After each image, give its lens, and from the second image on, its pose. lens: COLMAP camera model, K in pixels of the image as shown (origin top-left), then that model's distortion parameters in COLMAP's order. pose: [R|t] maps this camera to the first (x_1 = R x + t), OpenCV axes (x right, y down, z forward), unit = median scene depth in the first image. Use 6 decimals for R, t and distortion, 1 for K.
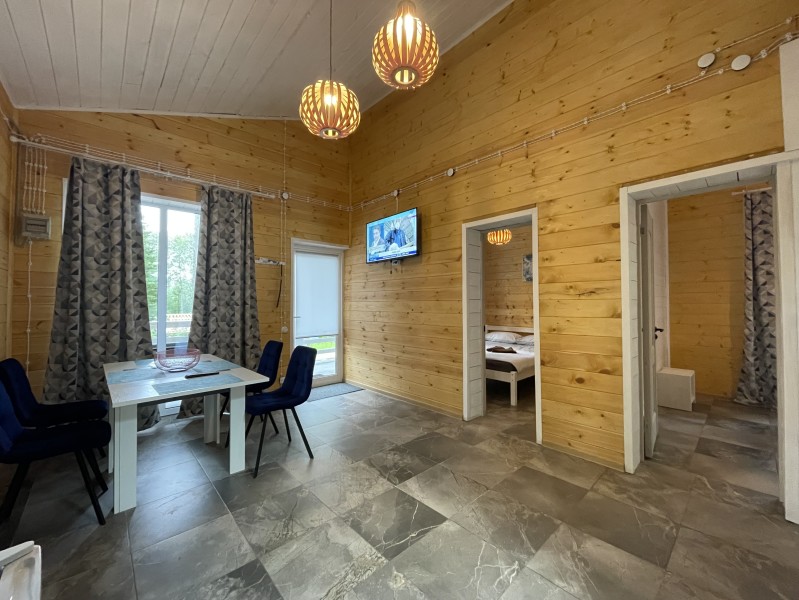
lens RADIAL K [[323.3, 0, 400.6], [0, 323.3, 299.3], [0, 0, 1]] dist [0.002095, -0.000299]
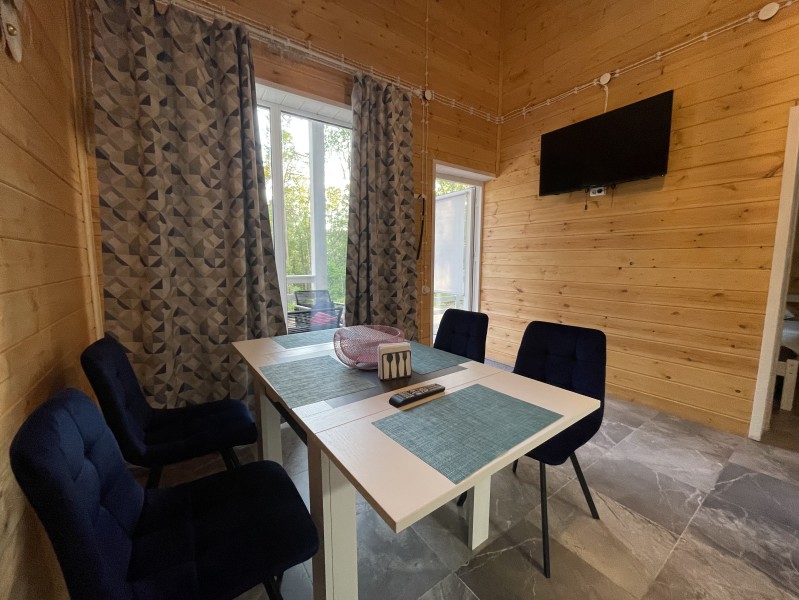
lens RADIAL K [[323.3, 0, 398.2], [0, 323.3, 297.6], [0, 0, 1]] dist [0.002095, -0.000299]
pose [[0.992772, 0.017992, -0.118656, -0.406994], [-0.003122, 0.992236, 0.124331, 0.024943], [0.119972, -0.123062, 0.985121, 0.327821]]
